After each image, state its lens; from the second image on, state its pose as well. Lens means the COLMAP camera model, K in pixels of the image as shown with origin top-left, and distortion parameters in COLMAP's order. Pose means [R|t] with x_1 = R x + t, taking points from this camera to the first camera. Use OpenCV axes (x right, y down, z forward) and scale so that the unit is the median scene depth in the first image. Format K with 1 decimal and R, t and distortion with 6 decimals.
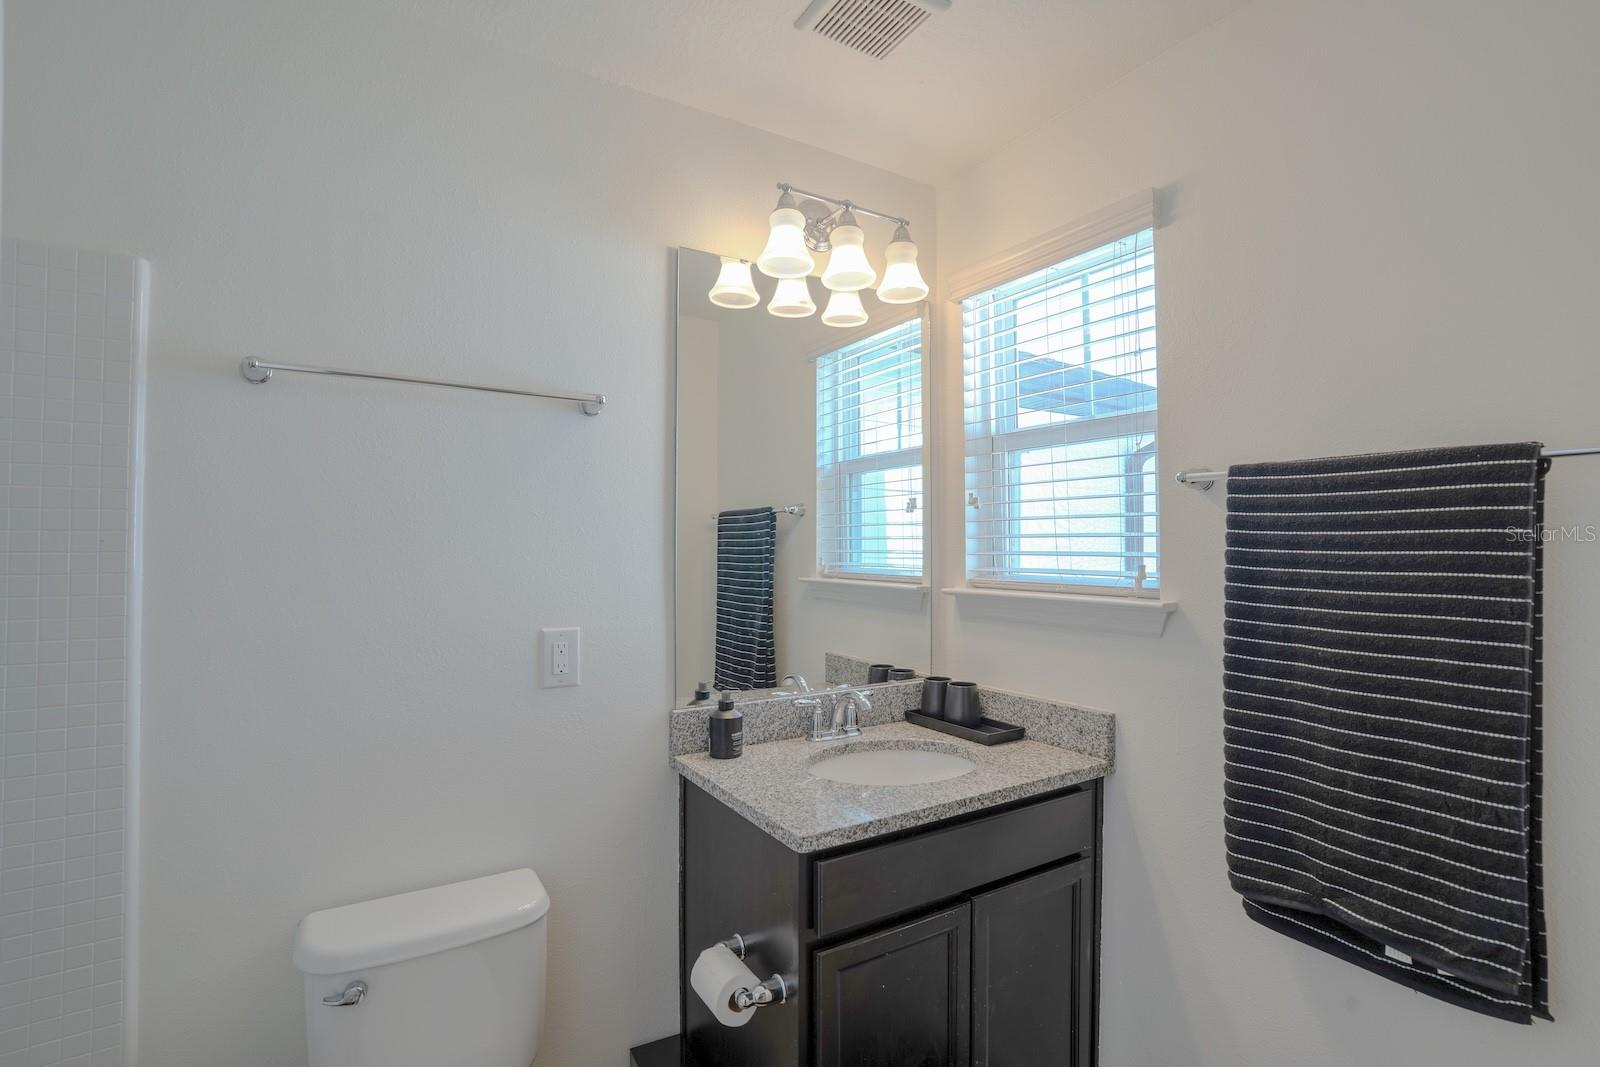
lens RADIAL K [[746.6, 0, 796.6], [0, 746.6, 532.2], [0, 0, 1]] dist [-0.071665, 0.027343]
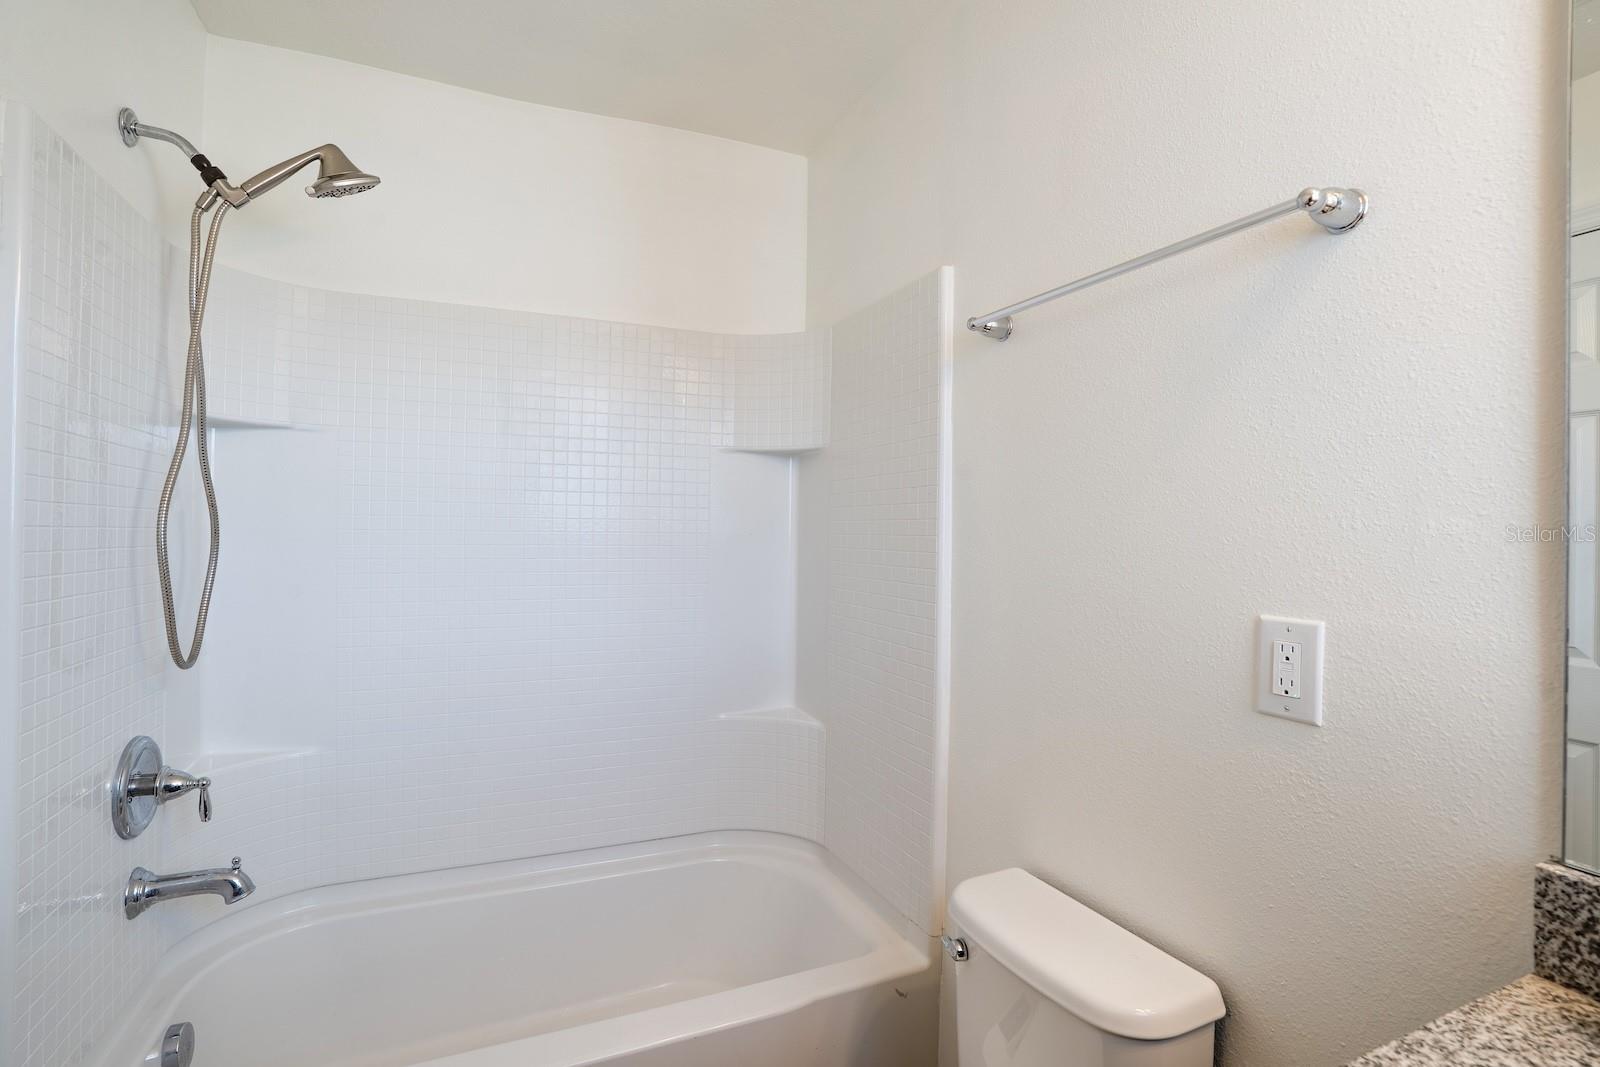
lens RADIAL K [[746.6, 0, 796.6], [0, 746.6, 532.2], [0, 0, 1]] dist [-0.071665, 0.027343]
pose [[-0.095805, 0.002128, -0.995398, 0.291627], [0.019276, 0.999814, 0.000282, 0.054268], [0.995213, -0.019160, -0.095829, 0.674338]]
